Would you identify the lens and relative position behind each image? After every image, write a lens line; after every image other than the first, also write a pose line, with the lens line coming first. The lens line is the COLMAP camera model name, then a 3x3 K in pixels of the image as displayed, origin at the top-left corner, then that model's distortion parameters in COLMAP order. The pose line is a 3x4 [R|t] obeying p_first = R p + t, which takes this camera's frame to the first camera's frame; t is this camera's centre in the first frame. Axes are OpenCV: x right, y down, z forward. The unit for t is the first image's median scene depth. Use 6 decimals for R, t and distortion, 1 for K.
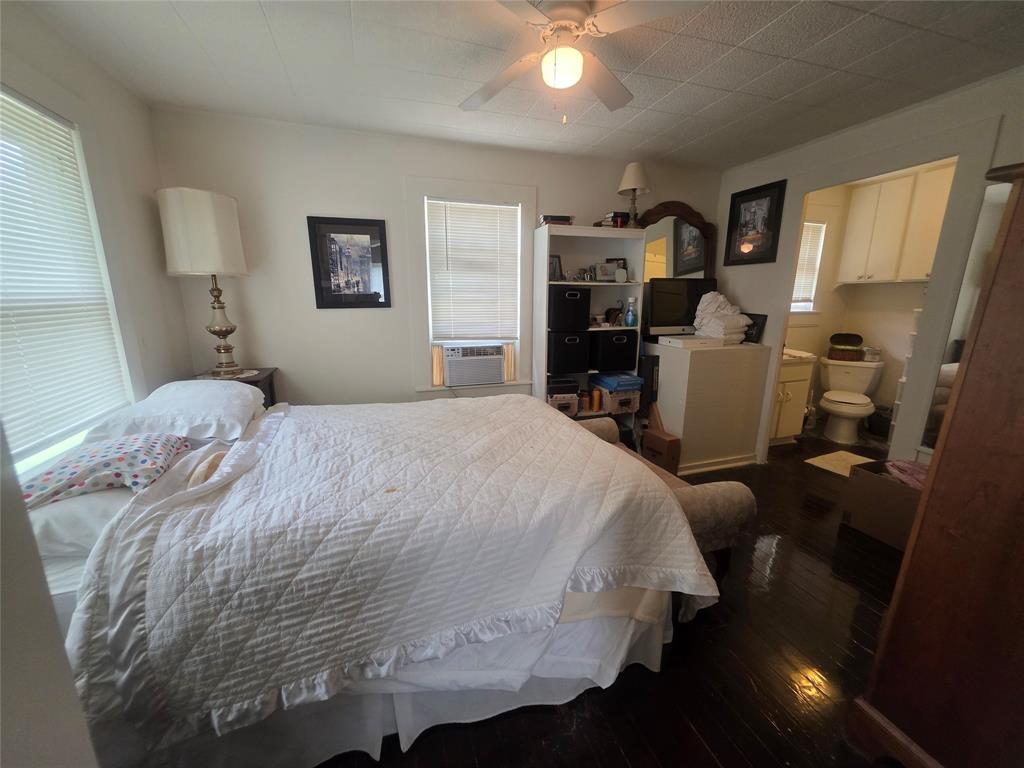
lens RADIAL K [[409.9, 0, 514.5], [0, 409.9, 384.6], [0, 0, 1]] dist [0.000919, 0.000061]
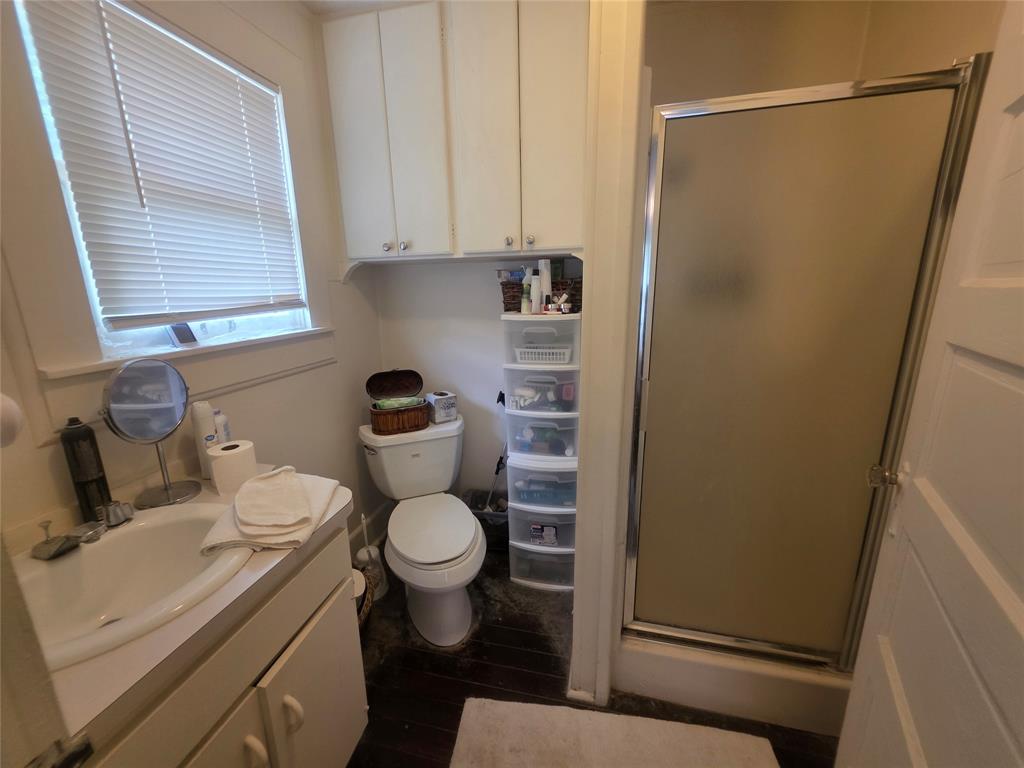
lens RADIAL K [[409.9, 0, 514.5], [0, 409.9, 384.6], [0, 0, 1]] dist [0.000919, 0.000061]
pose [[0.504157, -0.210800, 0.837490, 0.489966], [0.205754, 0.971147, 0.120581, -0.137562], [-0.838744, 0.111525, 0.532984, 0.641306]]
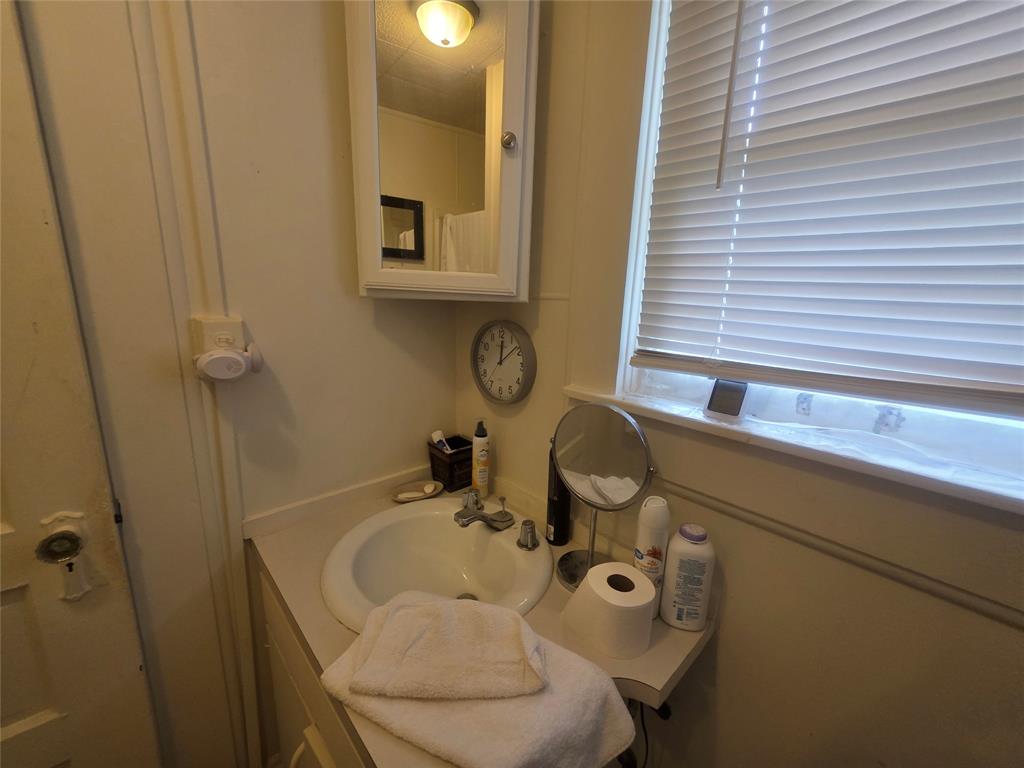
lens RADIAL K [[414.4, 0, 510.4], [0, 414.4, 380.9], [0, 0, 1]] dist [0.000201, 0.000041]
pose [[0.421952, 0.211403, -0.881626, 0.723202], [-0.230620, 0.965475, 0.121133, -0.190063], [0.876796, 0.152208, 0.456138, 0.823667]]
